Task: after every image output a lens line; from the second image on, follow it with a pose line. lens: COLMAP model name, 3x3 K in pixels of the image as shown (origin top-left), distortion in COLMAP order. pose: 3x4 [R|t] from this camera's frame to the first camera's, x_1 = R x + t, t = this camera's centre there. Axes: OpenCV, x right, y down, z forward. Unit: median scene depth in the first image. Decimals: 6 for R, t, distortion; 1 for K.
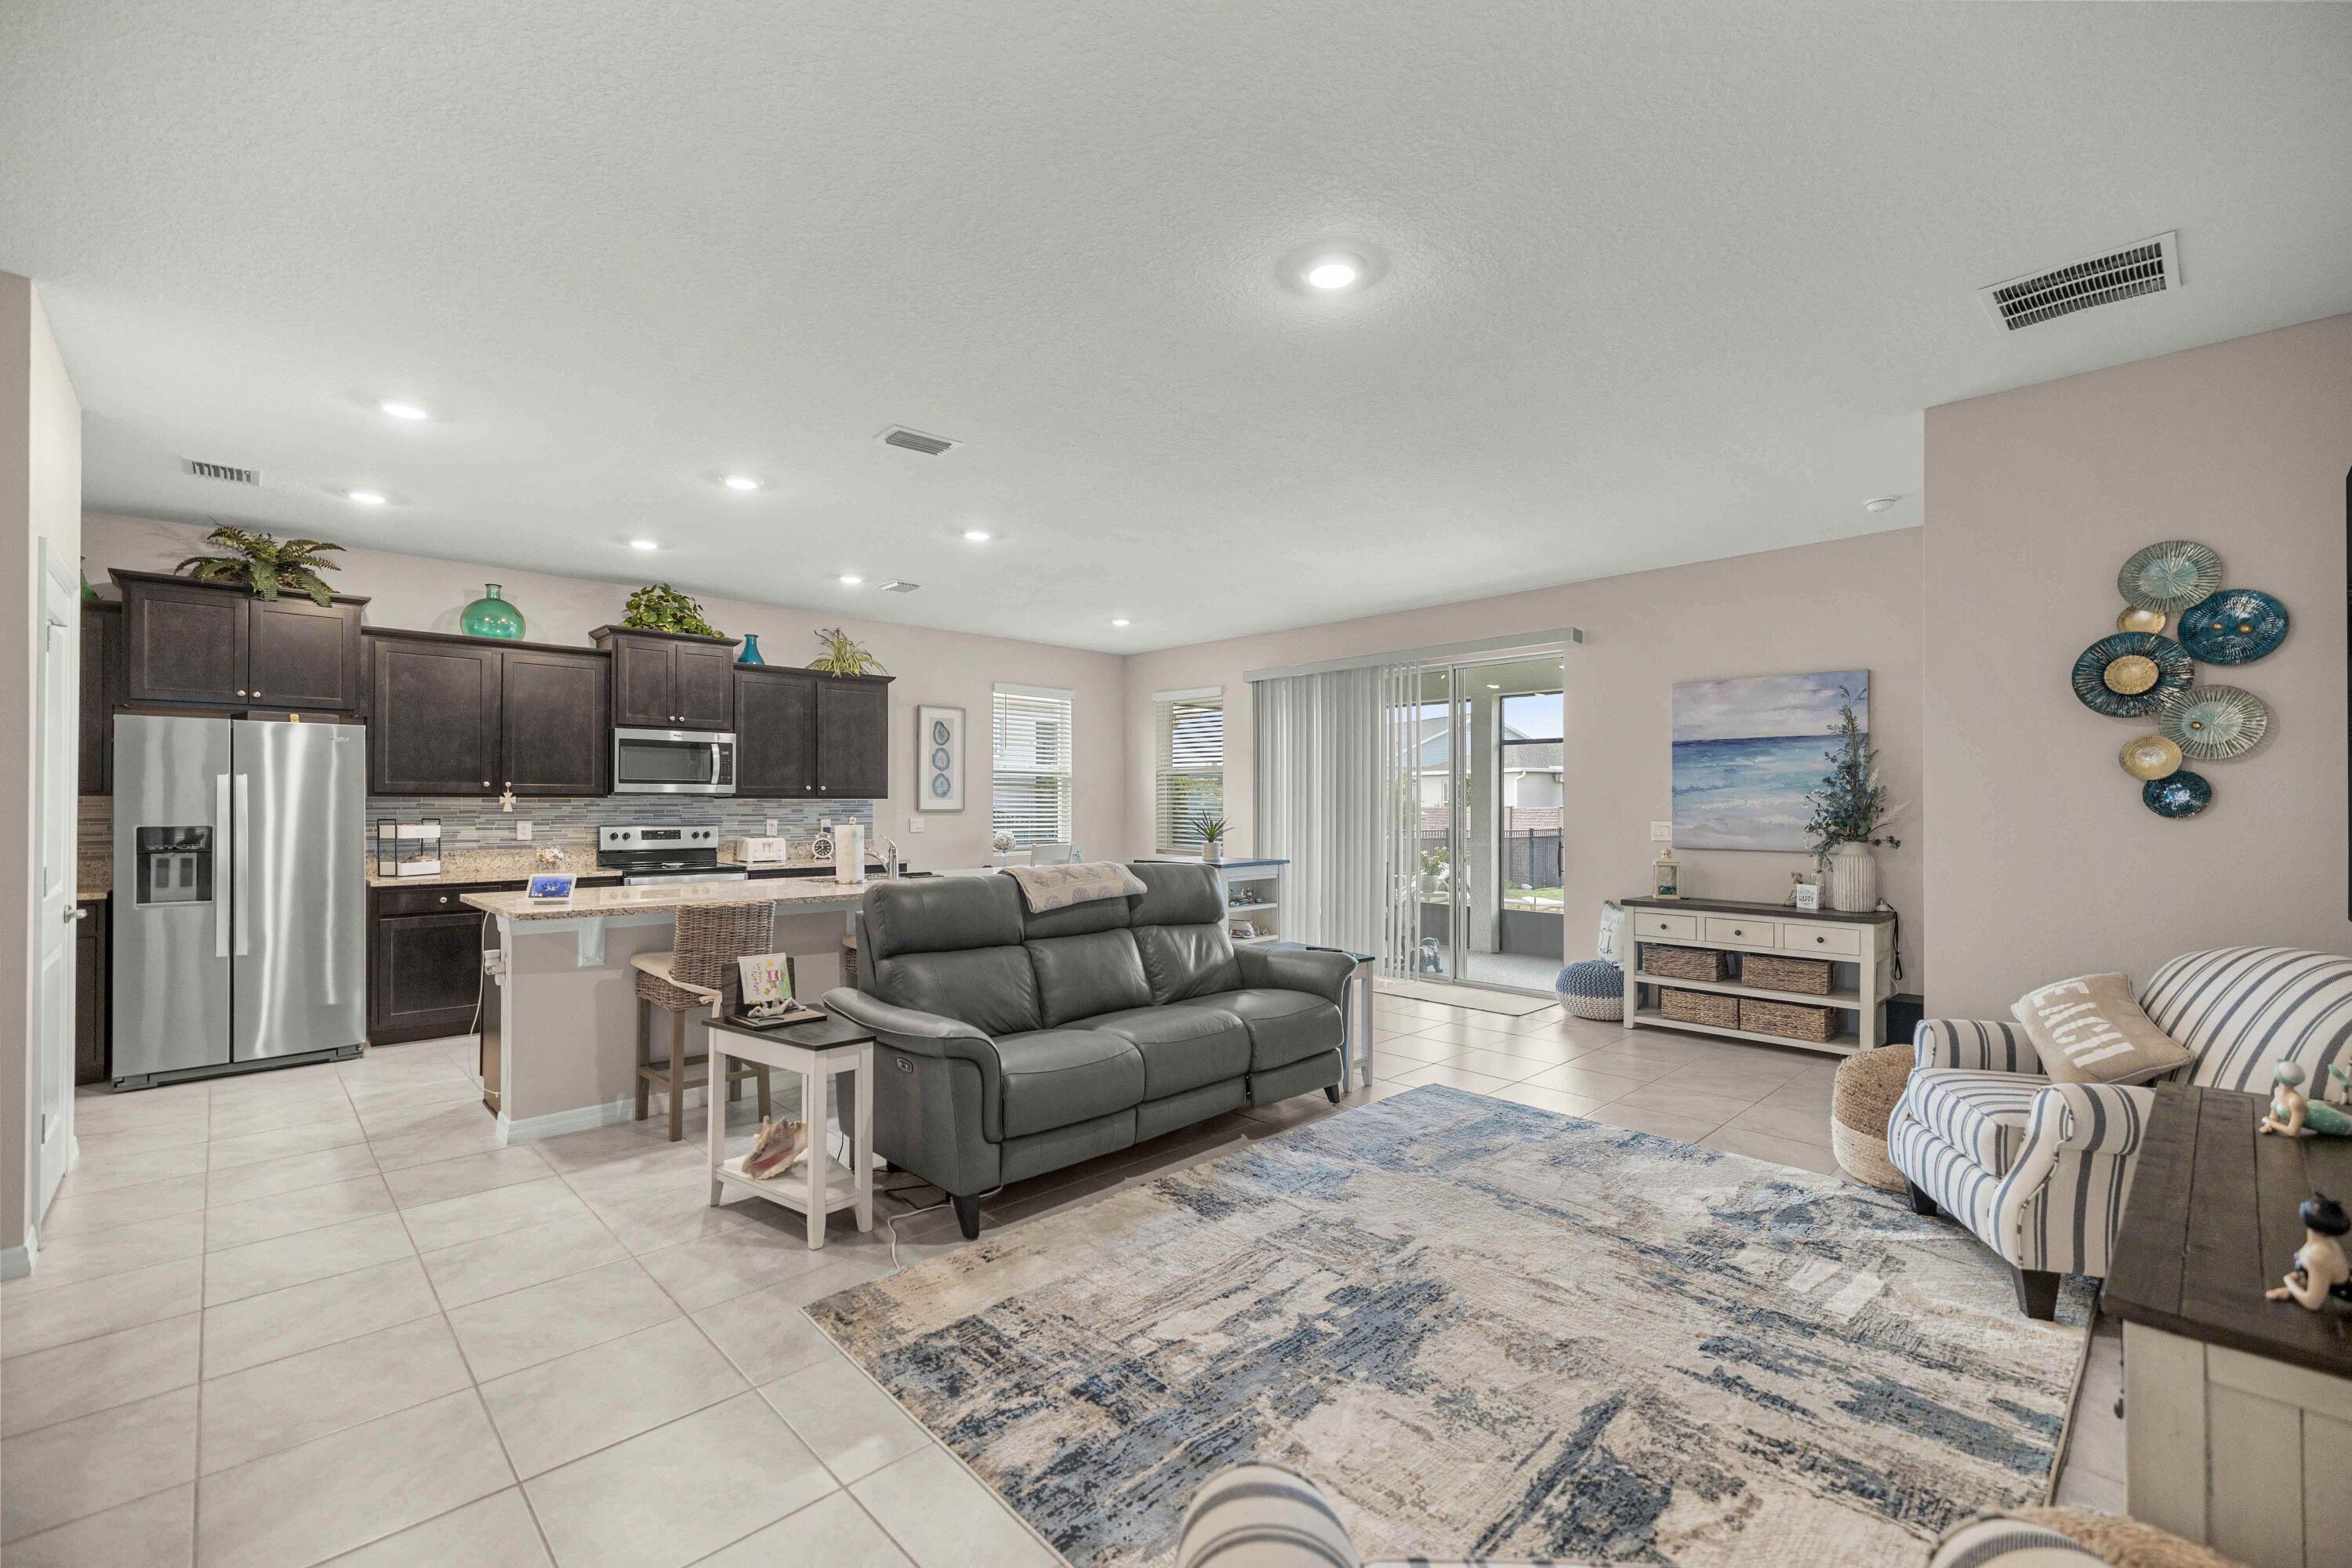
lens RADIAL K [[995.5, 0, 1172.2], [0, 995.5, 792.1], [0, 0, 1]] dist [-0.000428, -0.000017]
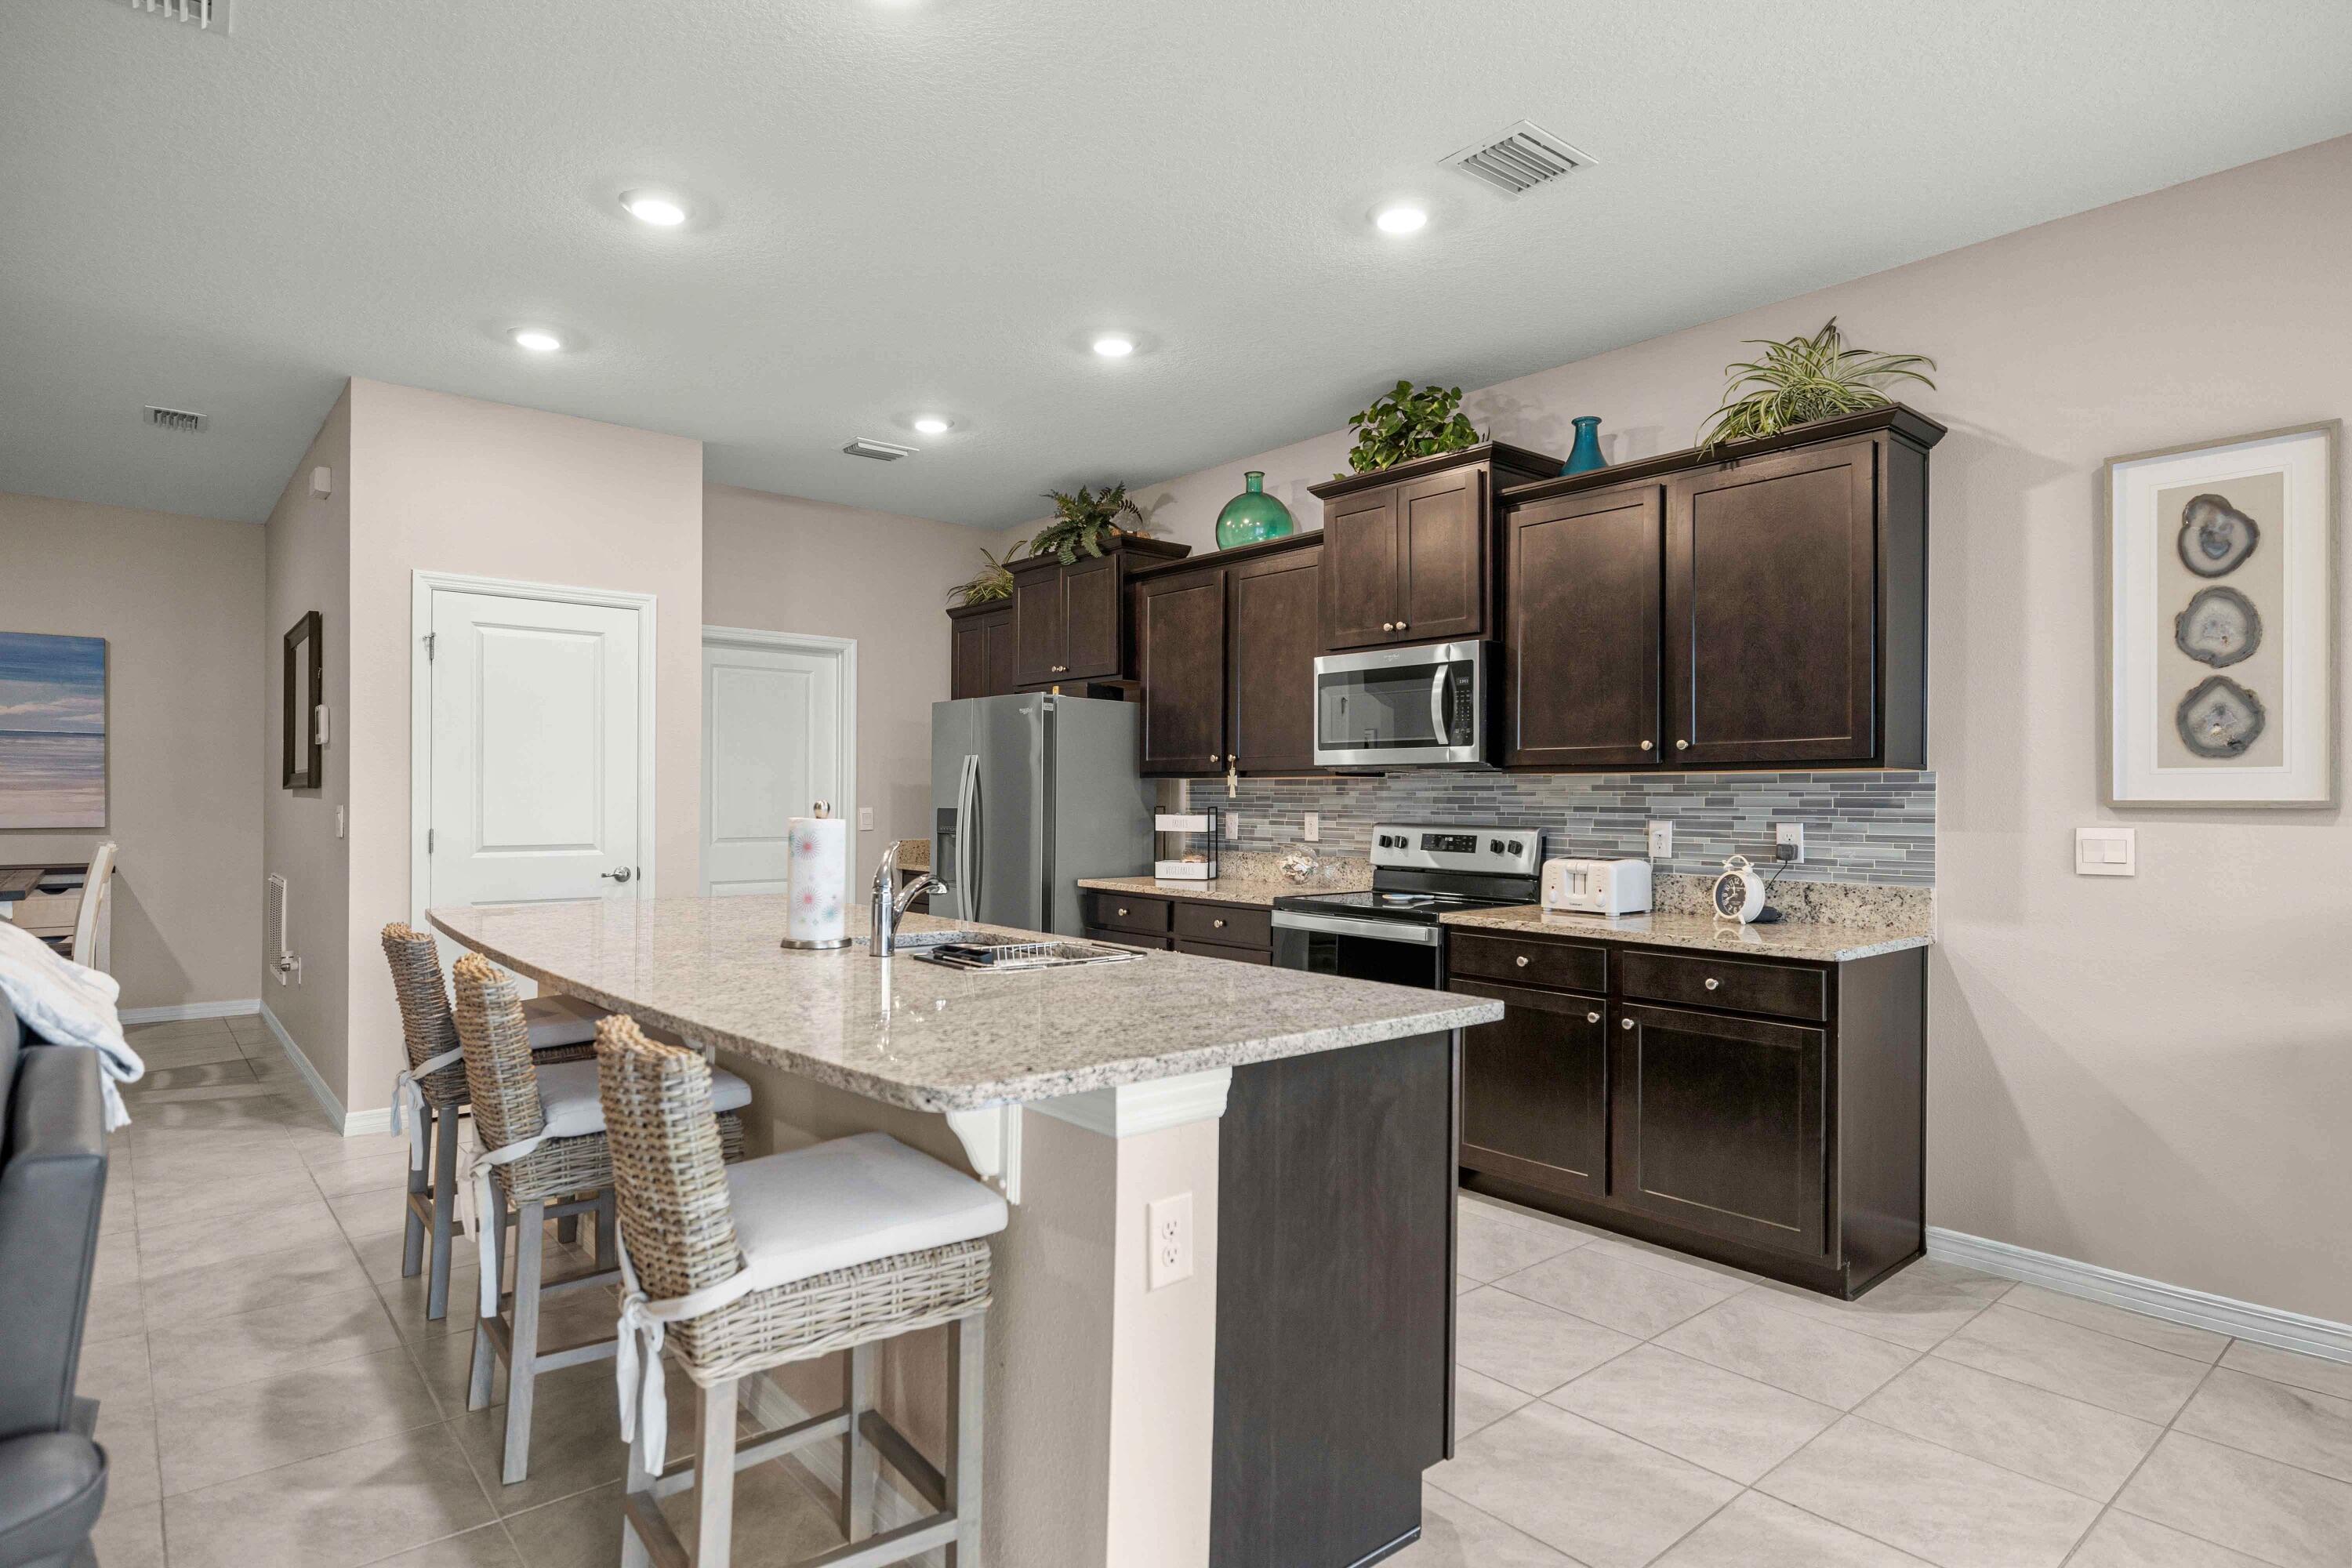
lens RADIAL K [[1281.6, 0, 1173.9], [0, 1281.6, 790.8], [0, 0, 1]] dist [-0.001395, -0.000116]
pose [[-0.065595, -0.004513, -0.997836, 0.189080], [0.007860, 0.999956, -0.005039, 0.016628], [0.997815, -0.008173, -0.065556, 0.889109]]
